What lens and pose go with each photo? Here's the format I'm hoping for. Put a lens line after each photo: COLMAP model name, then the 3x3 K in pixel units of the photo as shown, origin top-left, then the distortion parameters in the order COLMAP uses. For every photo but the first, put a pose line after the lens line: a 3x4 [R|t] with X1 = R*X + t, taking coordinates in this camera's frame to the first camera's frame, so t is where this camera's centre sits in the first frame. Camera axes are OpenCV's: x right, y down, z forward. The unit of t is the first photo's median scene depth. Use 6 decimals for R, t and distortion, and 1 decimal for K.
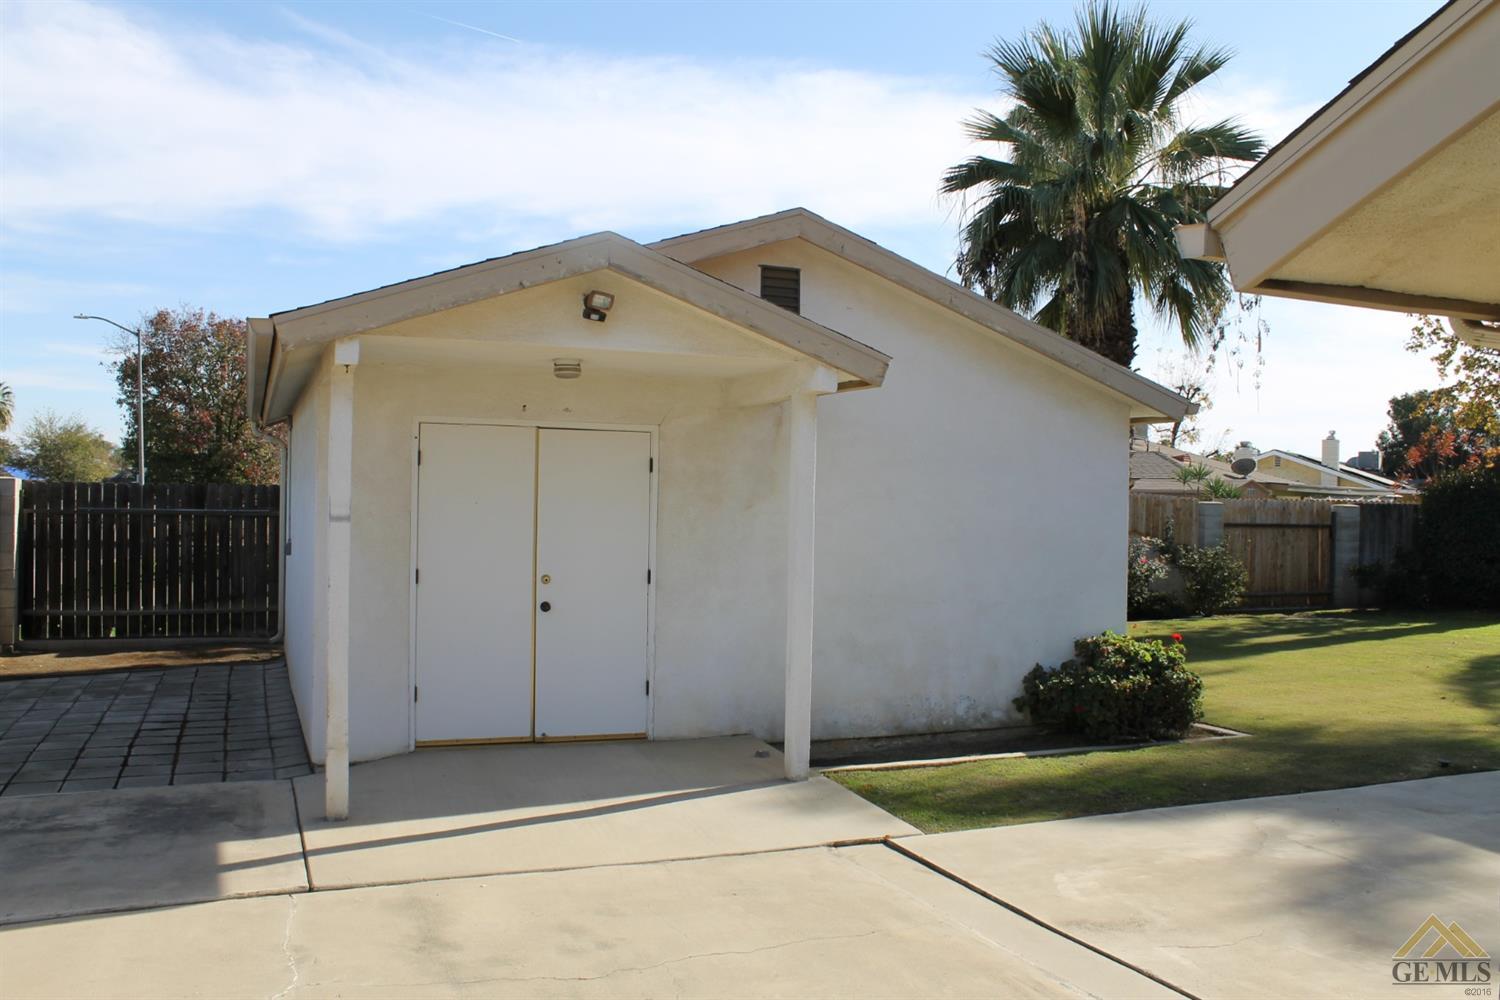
lens RADIAL K [[1246.8, 0, 750.0], [0, 1246.8, 500.0], [0, 0, 1]] dist [-0.183884, 0.159811]
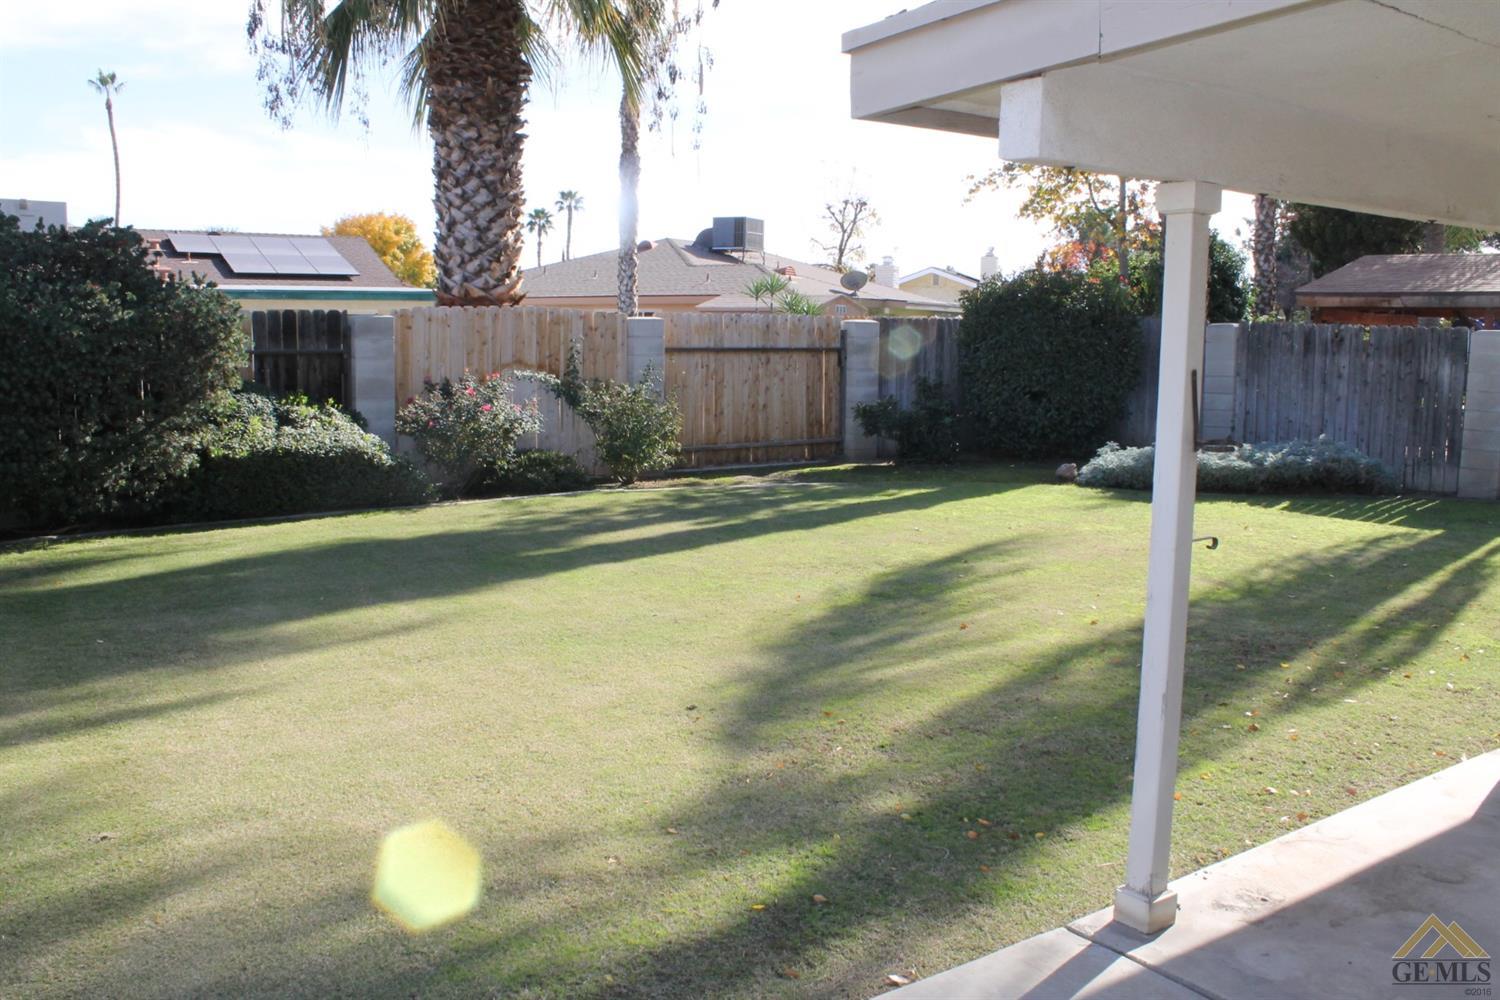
lens RADIAL K [[1246.8, 0, 750.0], [0, 1246.8, 500.0], [0, 0, 1]] dist [-0.183884, 0.159811]
pose [[0.975711, -0.041478, 0.215100, 0.269425], [0.011375, 0.990179, 0.139339, 0.006575], [-0.218767, -0.133508, 0.966601, 0.279029]]
